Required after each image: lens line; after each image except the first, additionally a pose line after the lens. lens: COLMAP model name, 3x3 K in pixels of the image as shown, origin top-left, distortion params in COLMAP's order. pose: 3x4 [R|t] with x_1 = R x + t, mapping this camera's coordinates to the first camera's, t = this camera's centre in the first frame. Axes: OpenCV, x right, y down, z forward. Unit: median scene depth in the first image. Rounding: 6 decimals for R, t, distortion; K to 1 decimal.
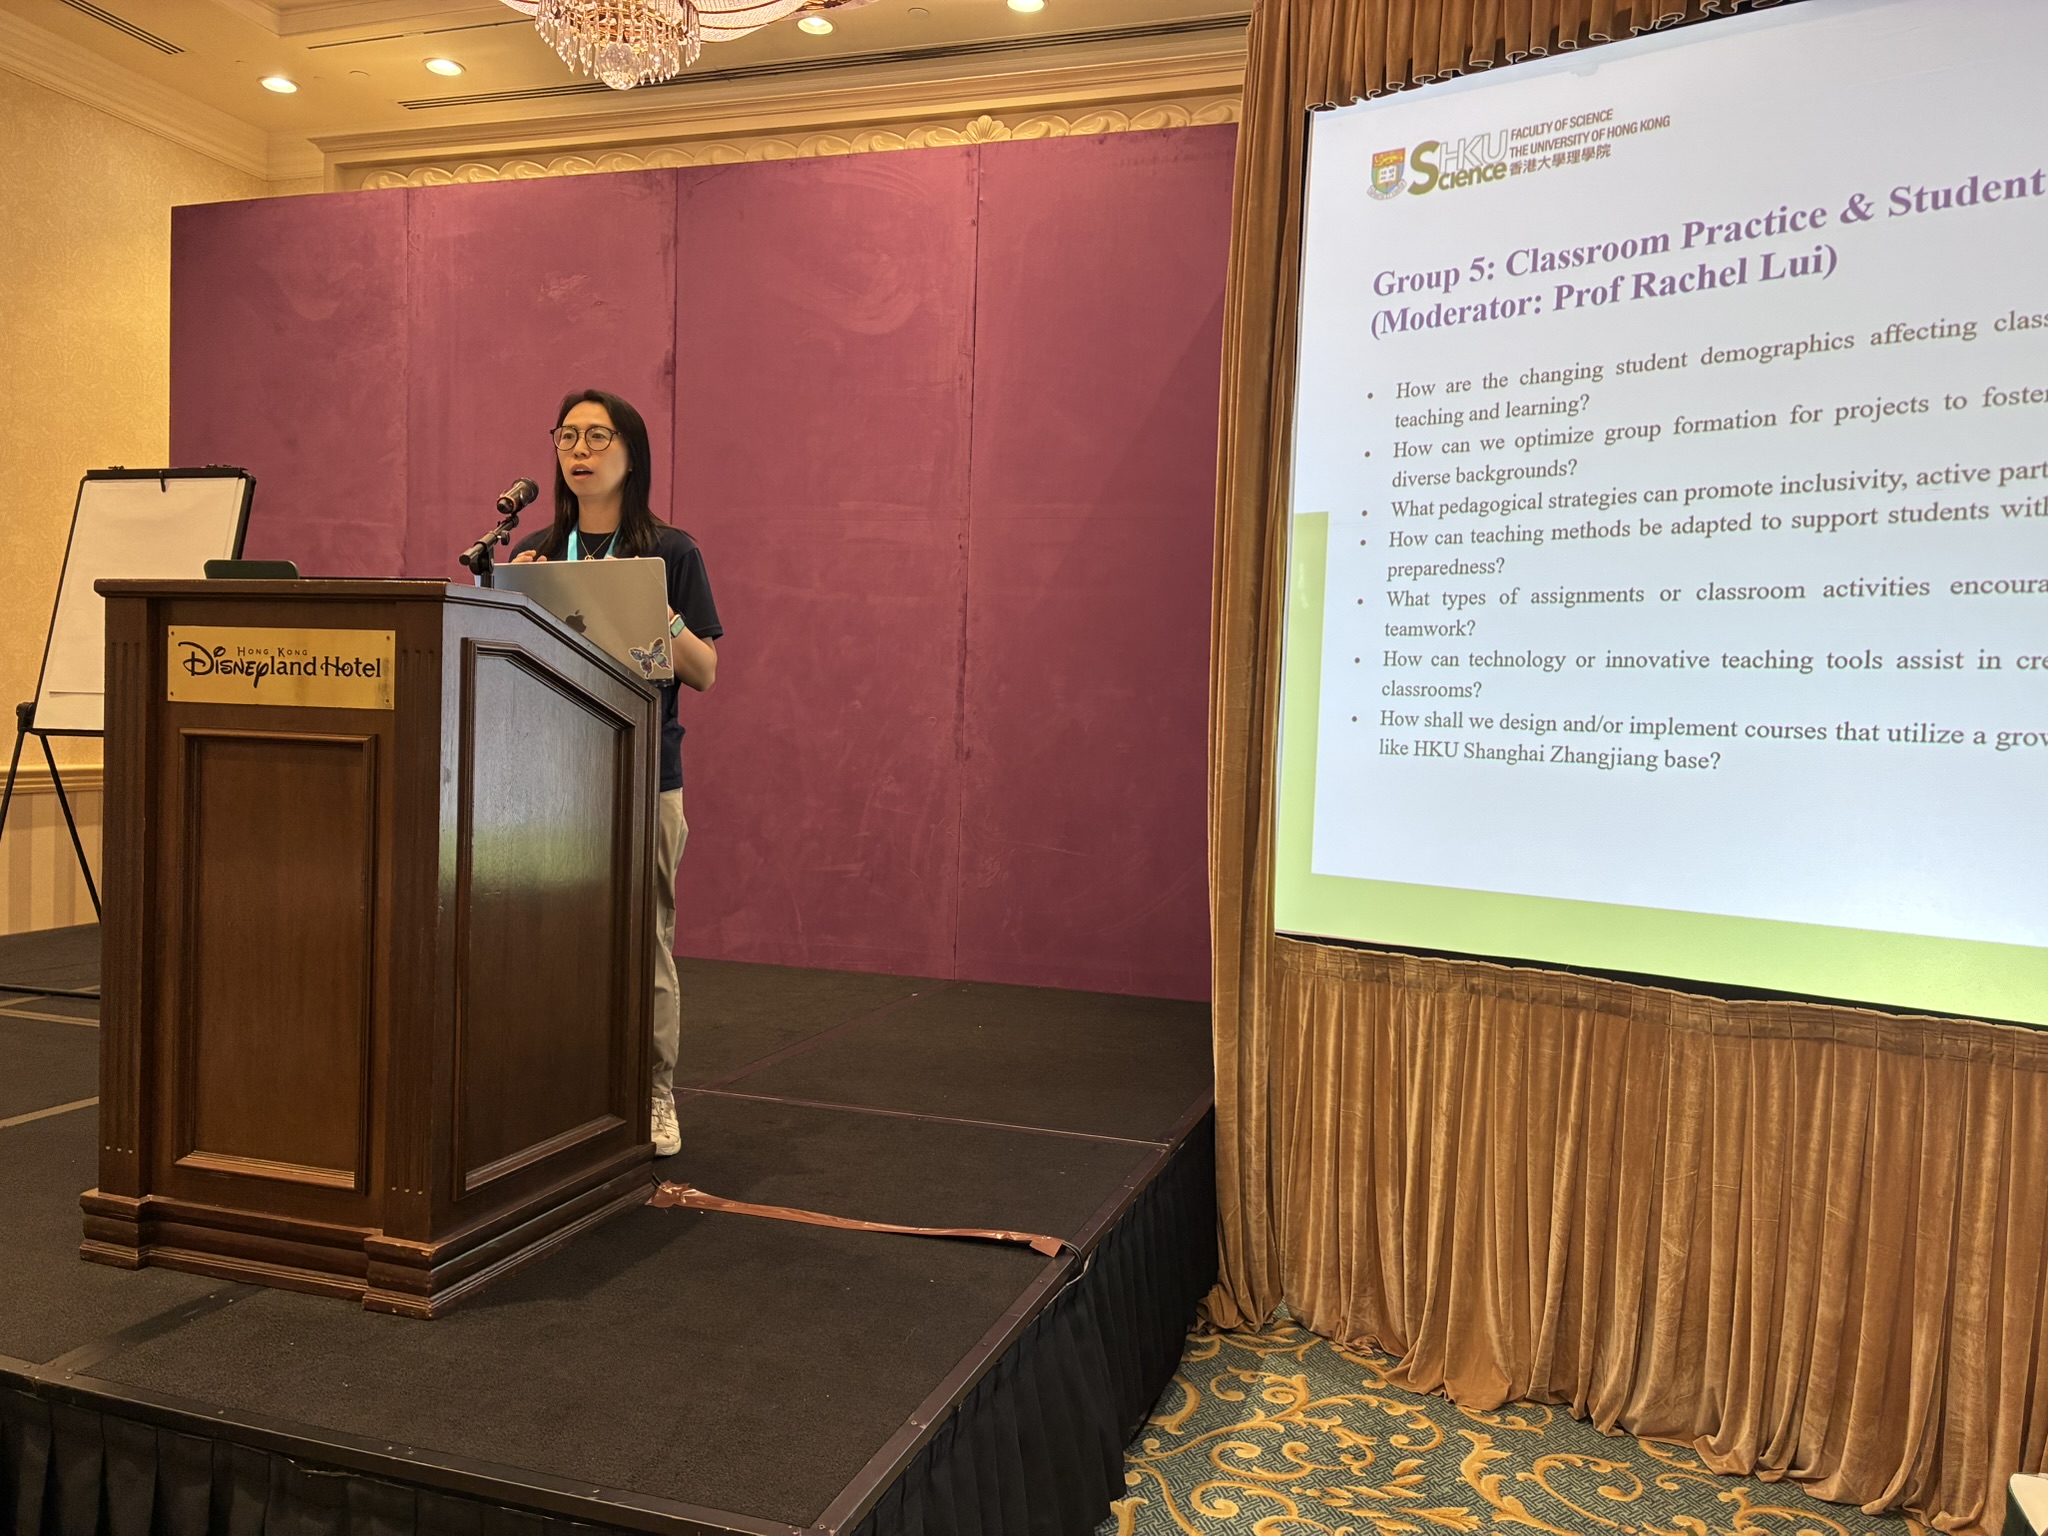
lens RADIAL K [[1525.0, 0, 1044.9], [0, 1525.0, 778.7], [0, 0, 1]] dist [0.044437, -0.049781]
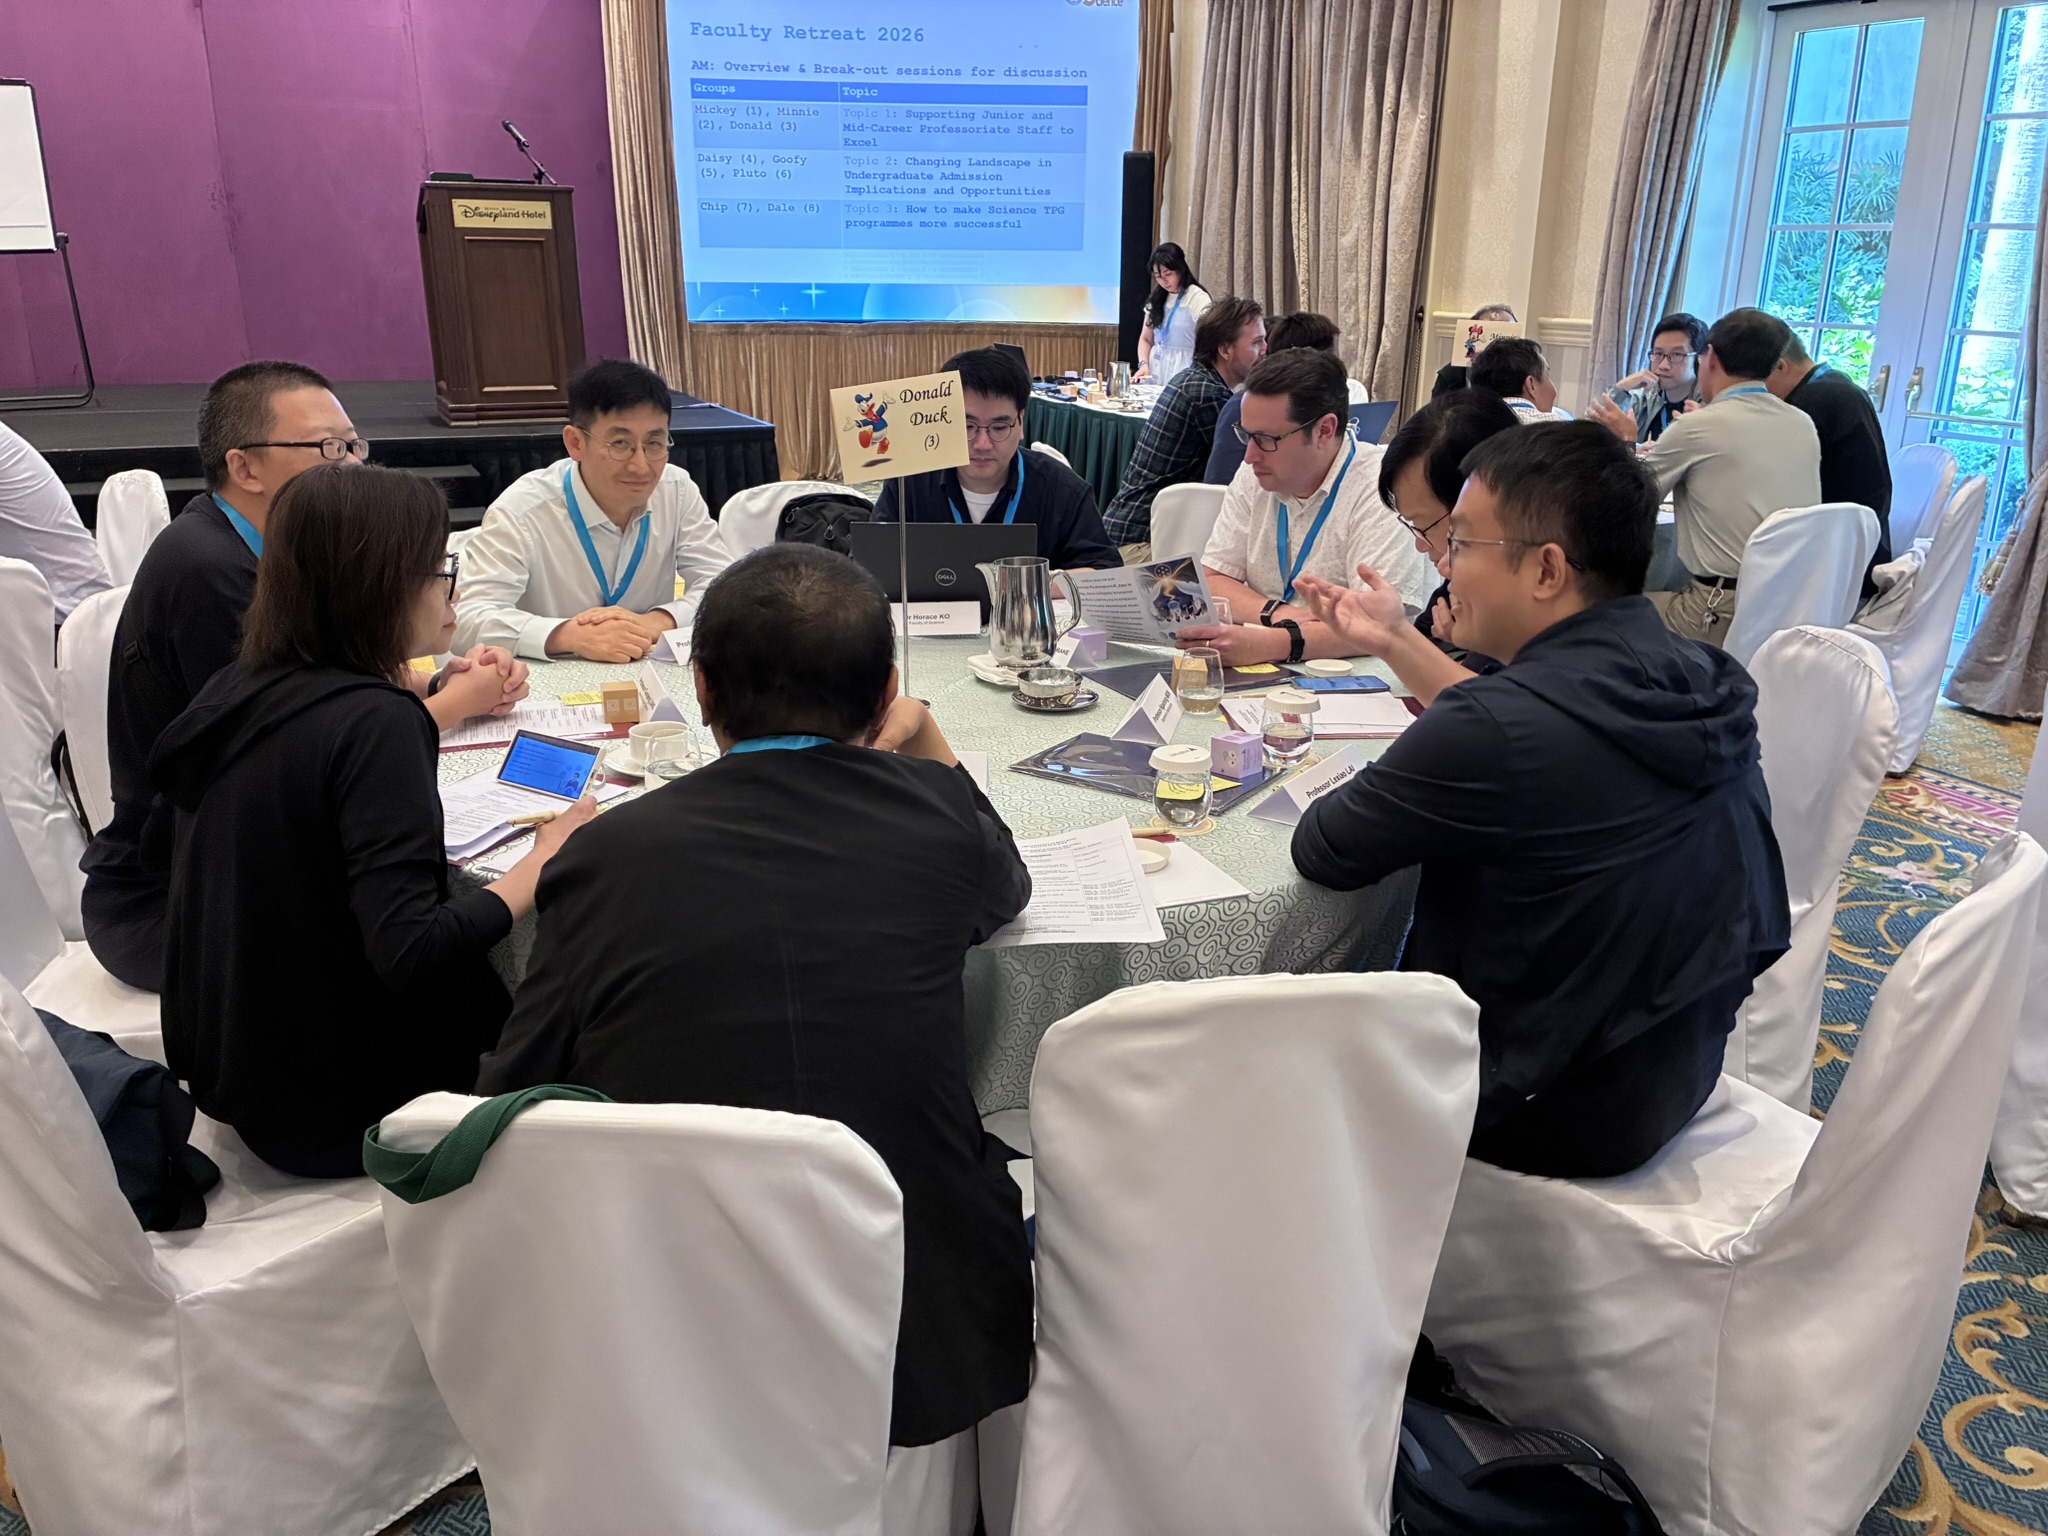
lens RADIAL K [[1525.0, 0, 1016.5], [0, 1525.0, 763.2], [0, 0, 1]] dist [0.044437, -0.049781]
pose [[0.739180, -0.241143, 0.628859, -1.220024], [0.045387, 0.949419, 0.310716, 0.036127], [-0.671977, -0.201133, 0.712736, -1.305060]]
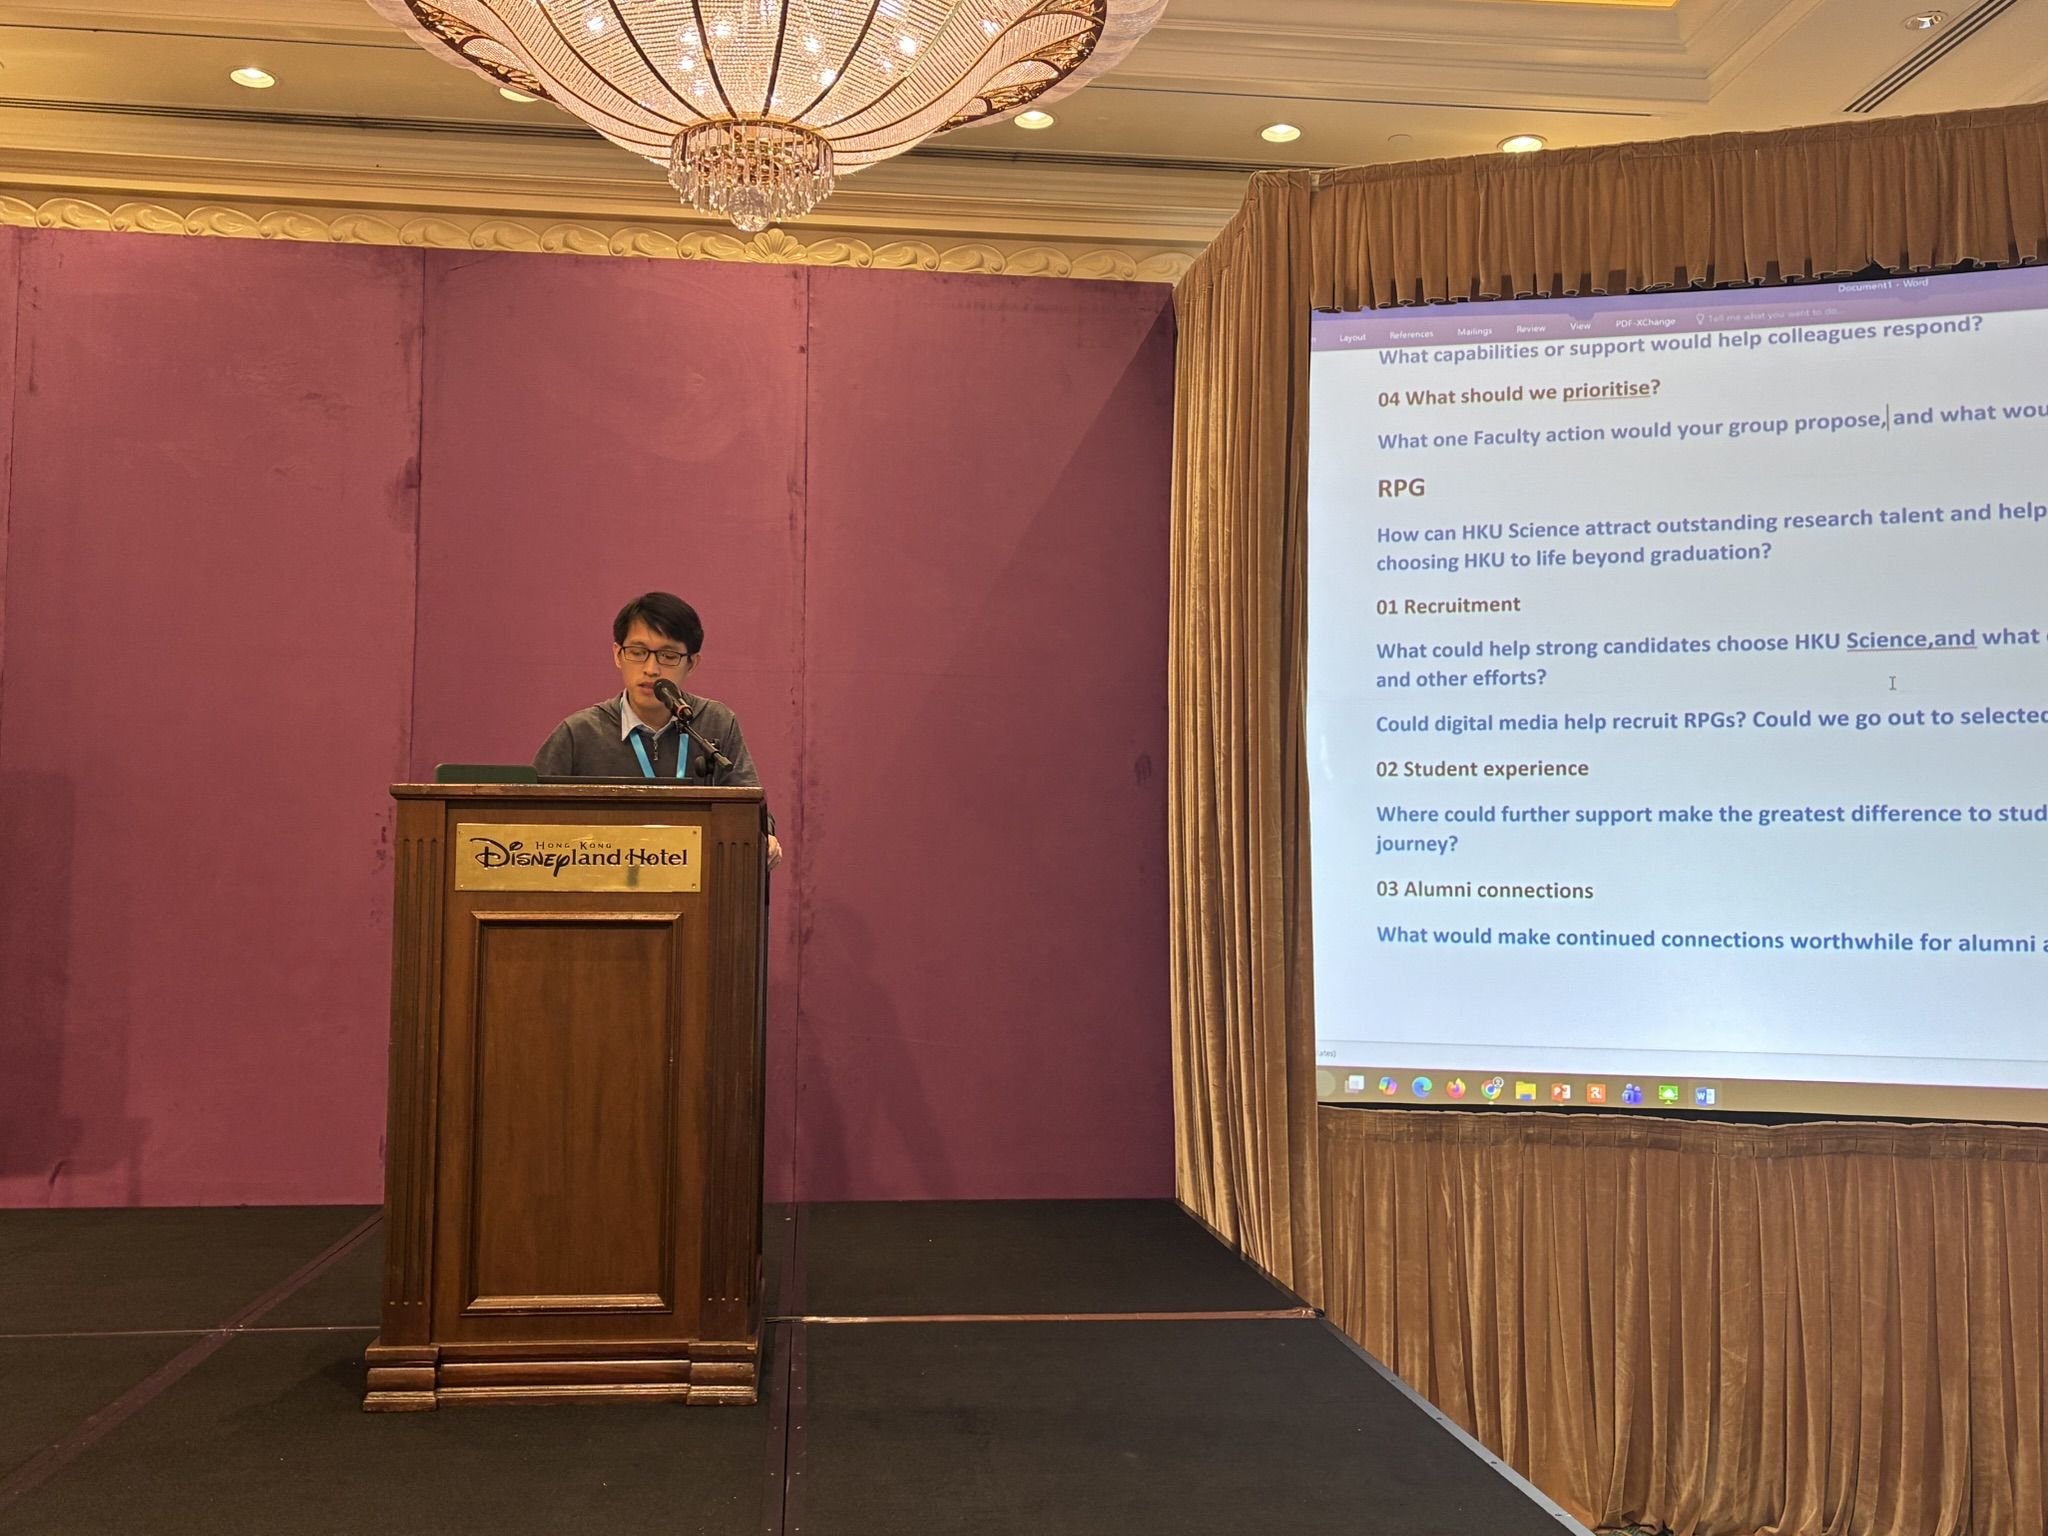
lens RADIAL K [[1930.5, 0, 1016.6], [0, 1930.5, 774.4], [0, 0, 1]] dist [0.028585, 0.000000]
pose [[0.914300, 0.000199, 0.405038, -0.555479], [0.038634, 0.995397, -0.087700, -0.009472], [-0.403191, 0.095833, 0.910084, -0.097578]]
